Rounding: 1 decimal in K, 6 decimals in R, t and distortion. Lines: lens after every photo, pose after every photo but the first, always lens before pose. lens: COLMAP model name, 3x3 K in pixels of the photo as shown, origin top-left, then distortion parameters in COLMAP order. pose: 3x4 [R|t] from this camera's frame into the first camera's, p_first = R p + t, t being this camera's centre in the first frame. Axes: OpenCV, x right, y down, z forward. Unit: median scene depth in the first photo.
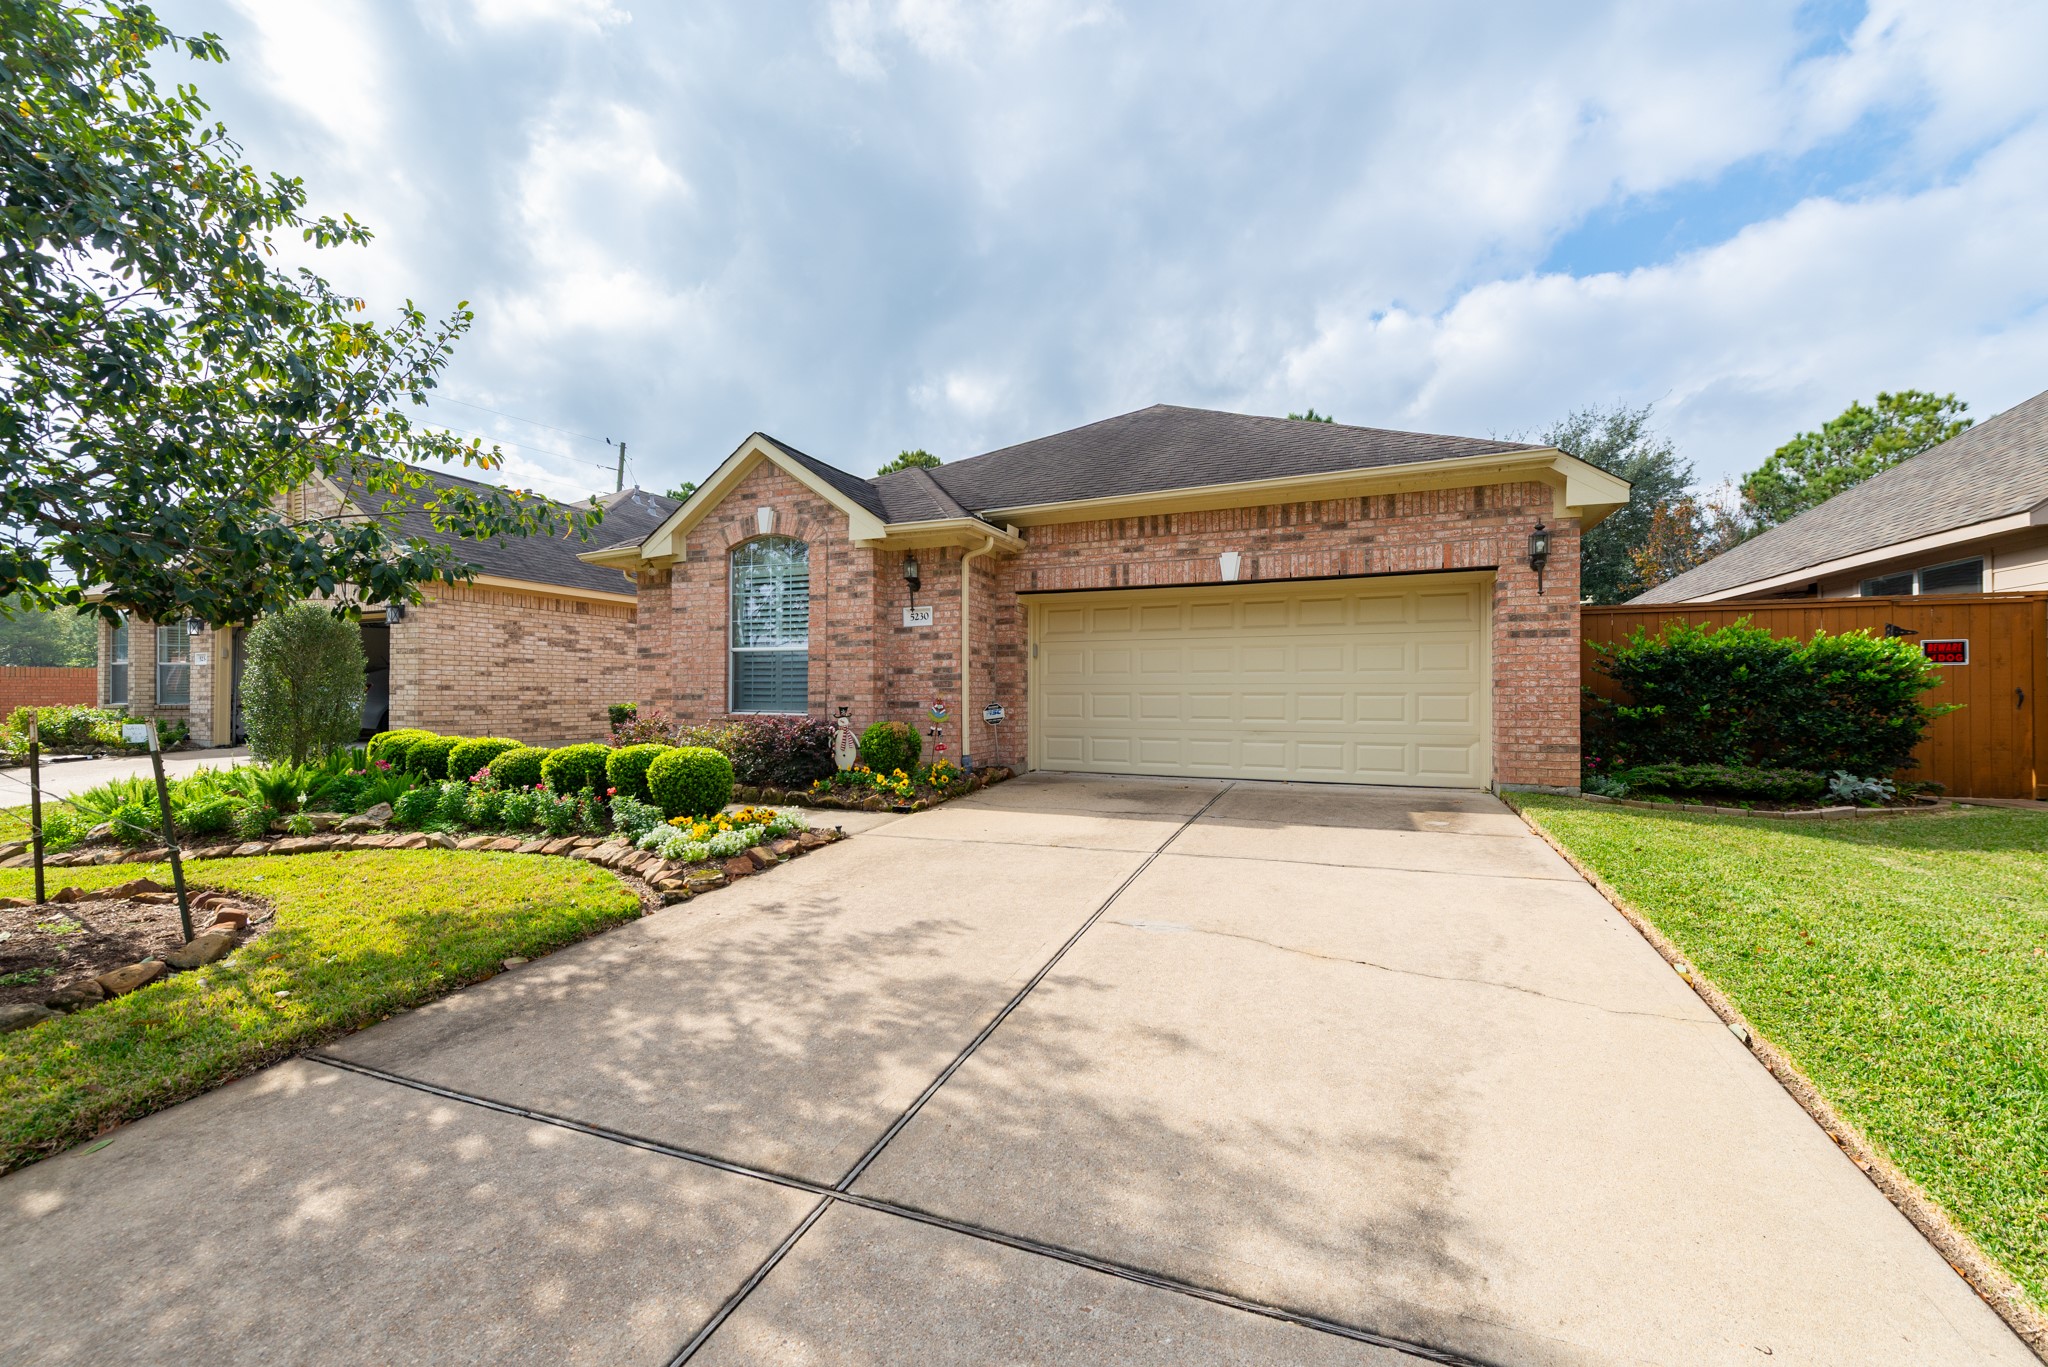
lens RADIAL K [[799.2, 0, 1026.9], [0, 799.2, 686.7], [0, 0, 1]] dist [0.010522, -0.003711]
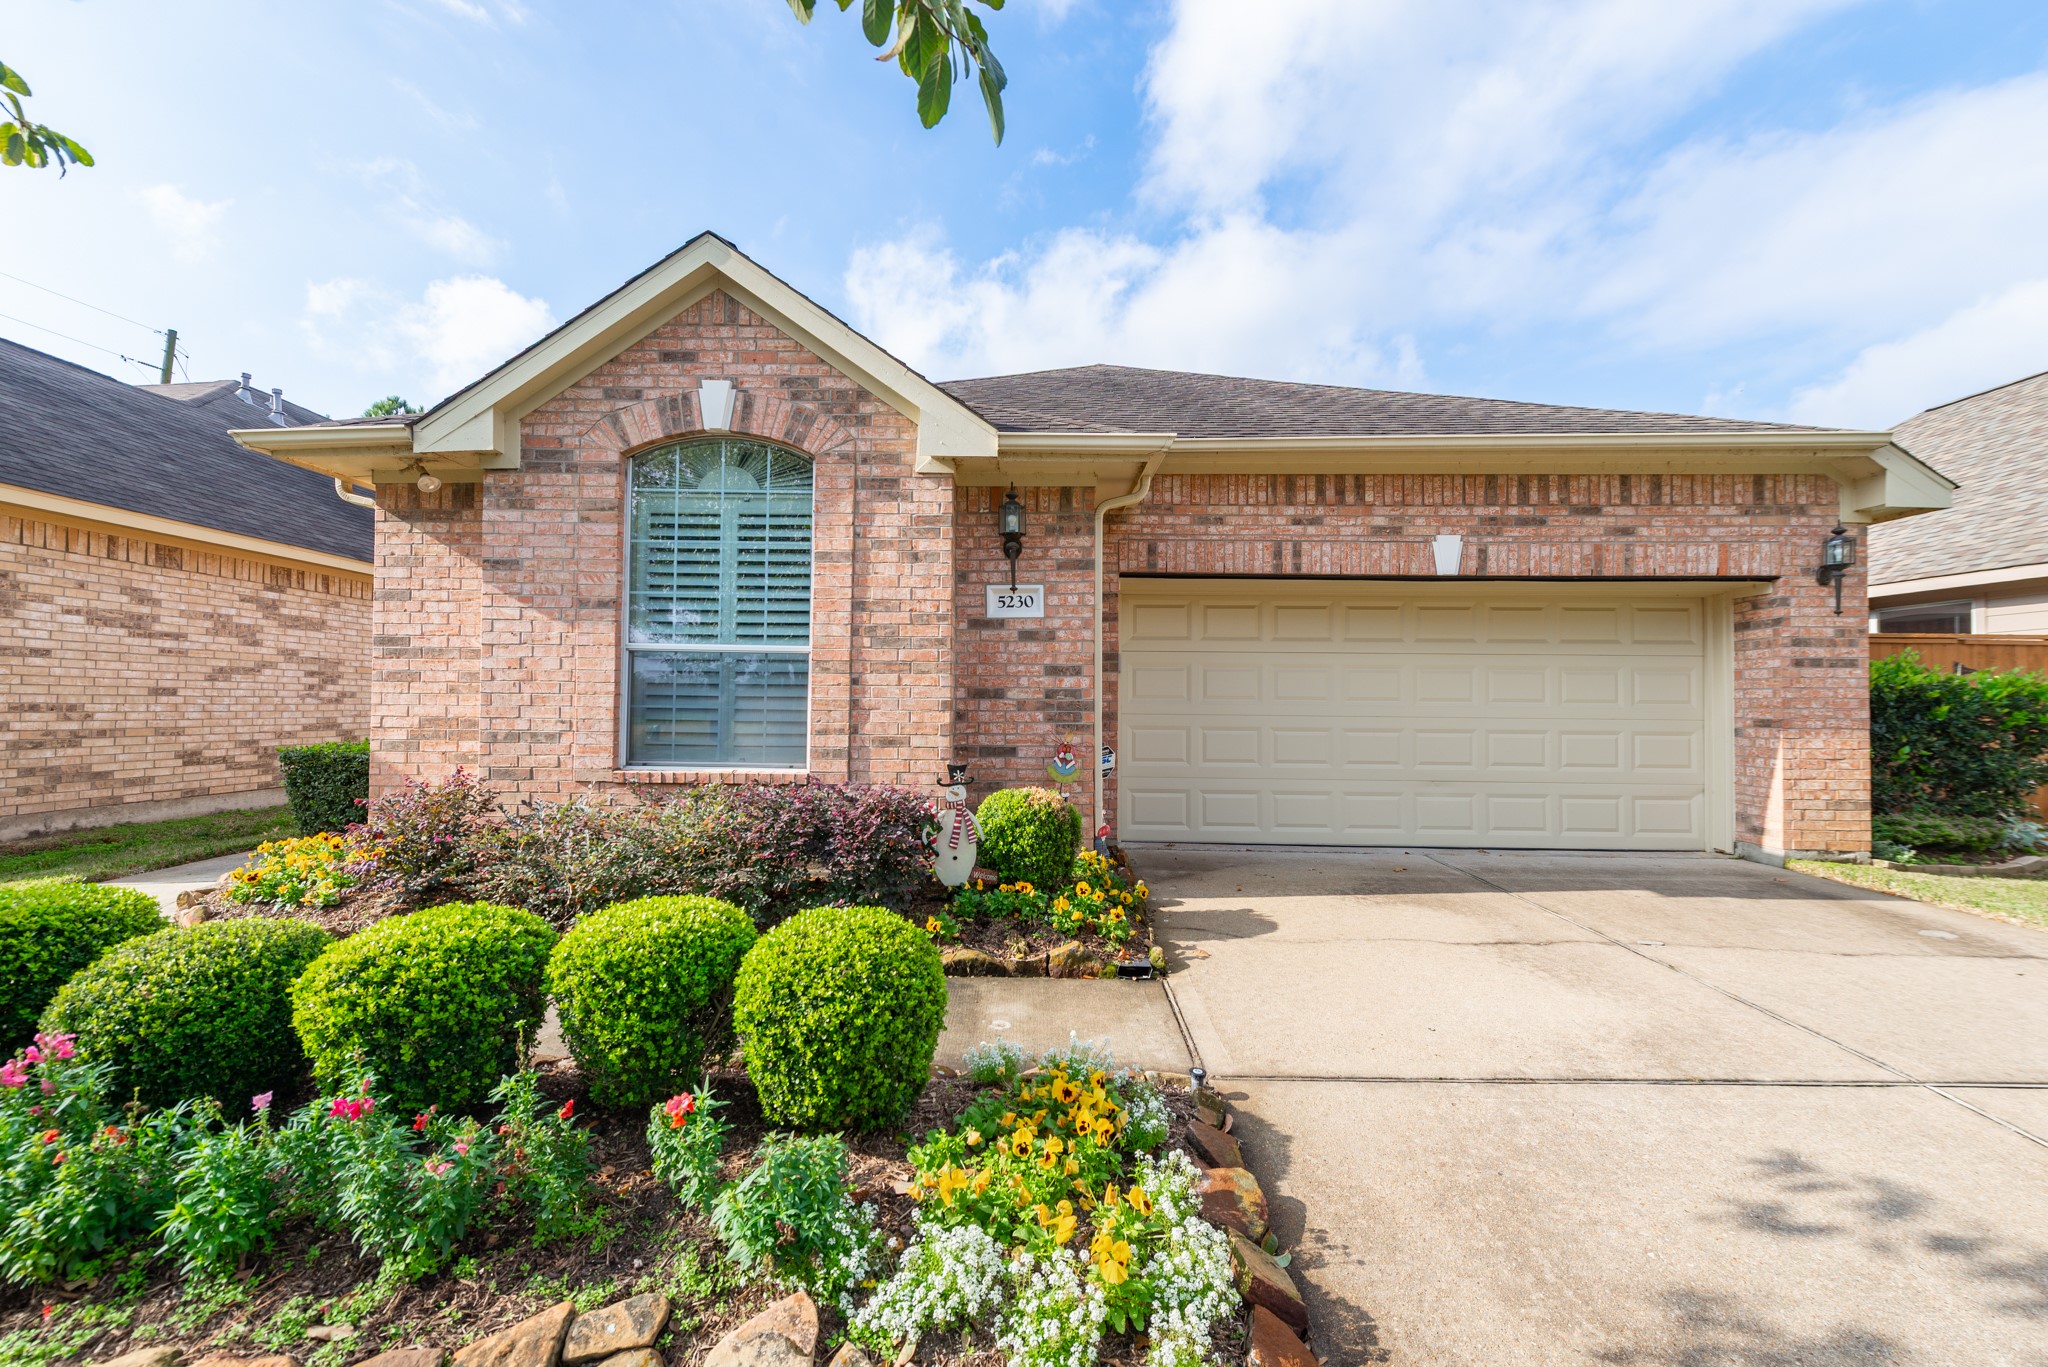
lens RADIAL K [[799.2, 0, 1021.3], [0, 799.2, 683.9], [0, 0, 1]] dist [0.010522, -0.003711]
pose [[0.930110, 0.017423, 0.366868, -0.348438], [-0.012710, 0.999803, -0.015261, -0.018622], [-0.367061, 0.009531, 0.930148, 0.457993]]
